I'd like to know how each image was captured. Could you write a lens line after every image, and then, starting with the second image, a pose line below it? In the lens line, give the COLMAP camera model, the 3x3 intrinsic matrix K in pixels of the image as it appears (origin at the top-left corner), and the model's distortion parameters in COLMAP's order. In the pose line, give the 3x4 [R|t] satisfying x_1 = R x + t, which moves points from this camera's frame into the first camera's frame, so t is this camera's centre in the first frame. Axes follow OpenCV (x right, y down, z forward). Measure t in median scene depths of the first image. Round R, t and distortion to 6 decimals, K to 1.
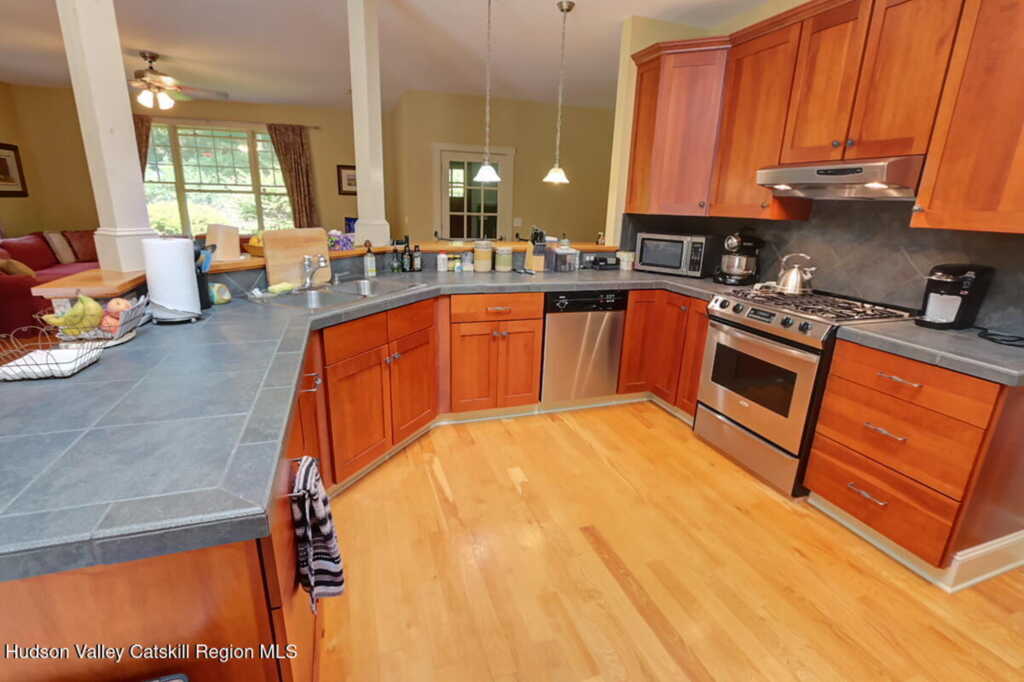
lens RADIAL K [[468.4, 0, 512.0], [0, 468.4, 341.0], [0, 0, 1]] dist [-0.016956, -0.000078]
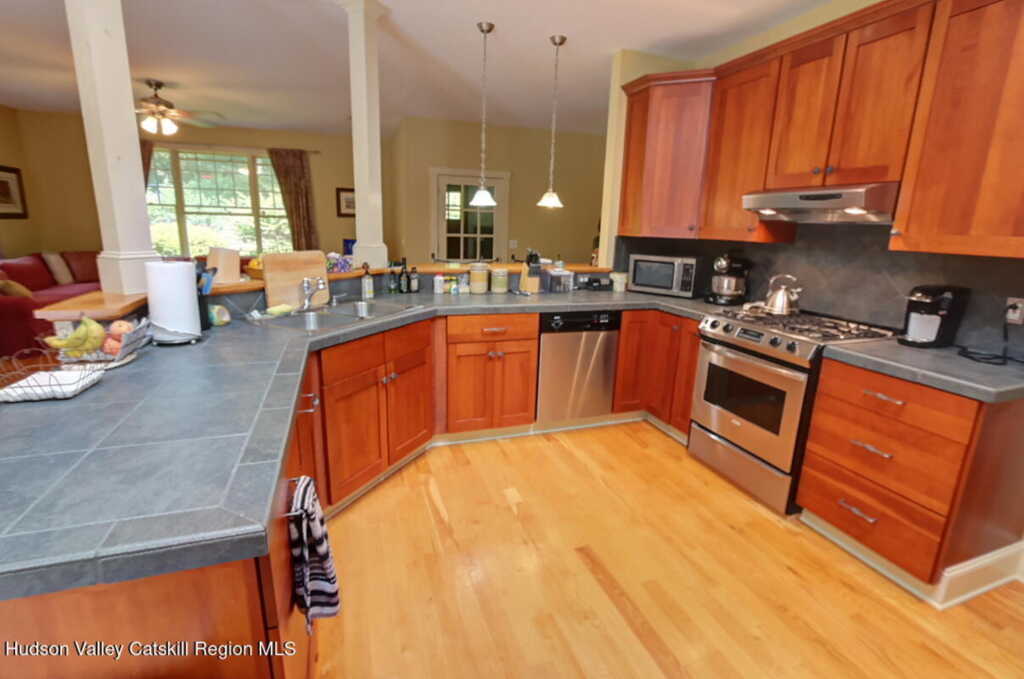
lens RADIAL K [[473.1, 0, 512.8], [0, 473.1, 333.5], [0, 0, 1]] dist [-0.019499, 0.000106]
pose [[0.999967, -0.003711, 0.007270, 0.004837], [0.004118, 0.998382, -0.056711, -0.002153], [-0.007047, 0.056739, 0.998364, -0.027632]]
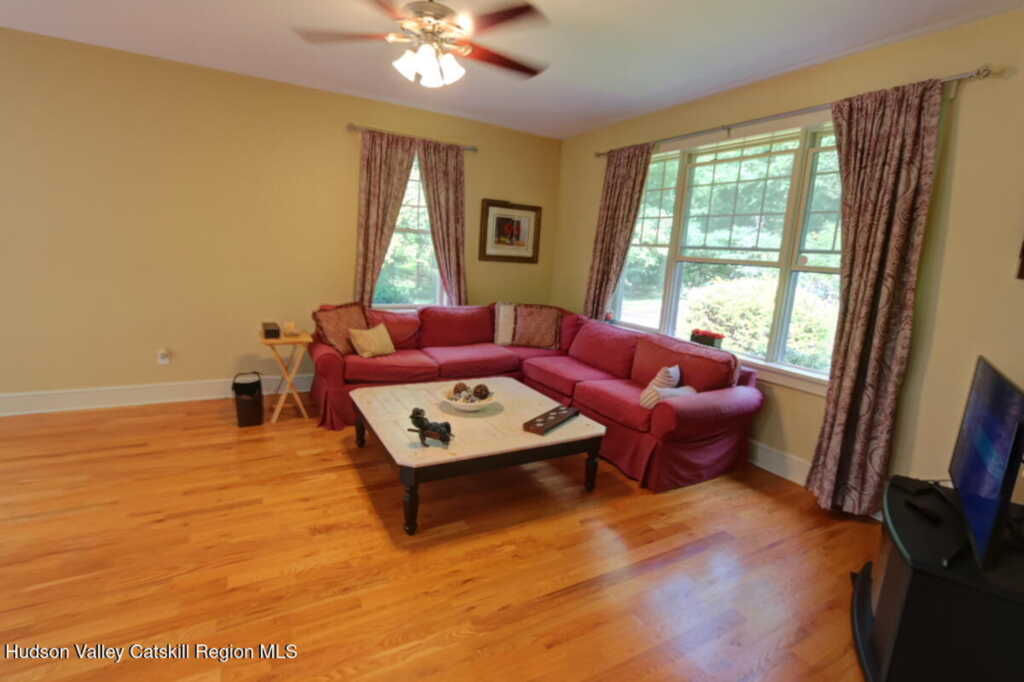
lens RADIAL K [[477.1, 0, 512.0], [0, 477.1, 341.0], [0, 0, 1]] dist [-0.016494, -0.000099]
pose [[0.185887, 0.161955, -0.969132, -0.389634], [-0.323183, 0.941520, 0.095352, -0.580552], [0.927900, 0.295482, 0.227358, 1.872277]]
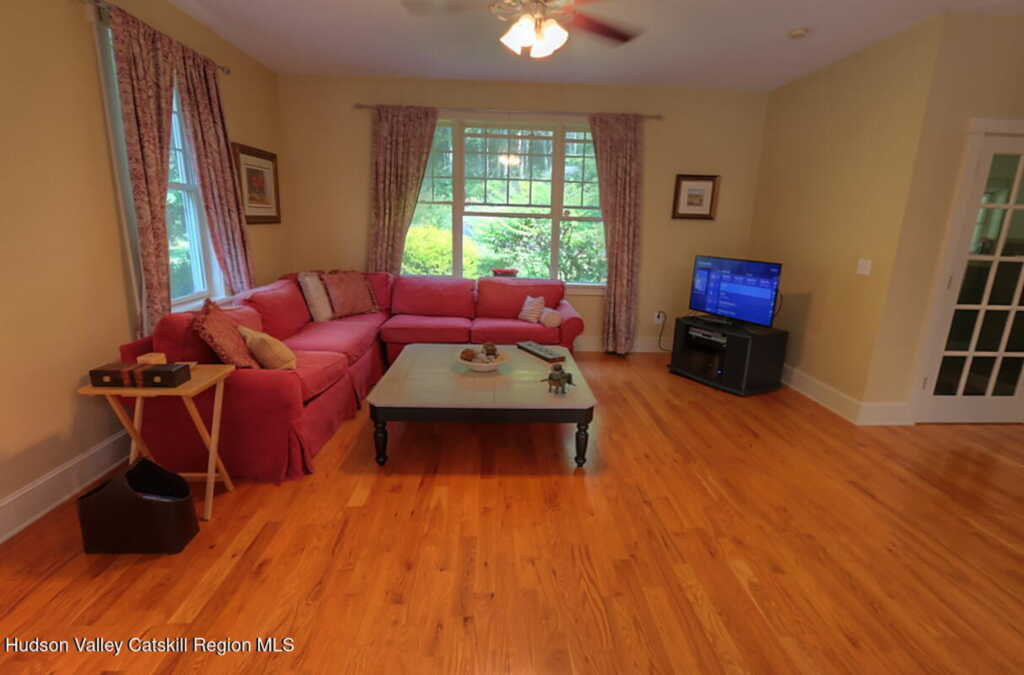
lens RADIAL K [[474.1, 0, 512.1], [0, 474.1, 334.3], [0, 0, 1]] dist [-0.000734, 0.000029]
pose [[0.956038, 0.063379, -0.286310, -1.116651], [-0.077982, 0.996157, -0.039883, -0.321144], [0.282682, 0.060457, 0.957306, 0.918028]]
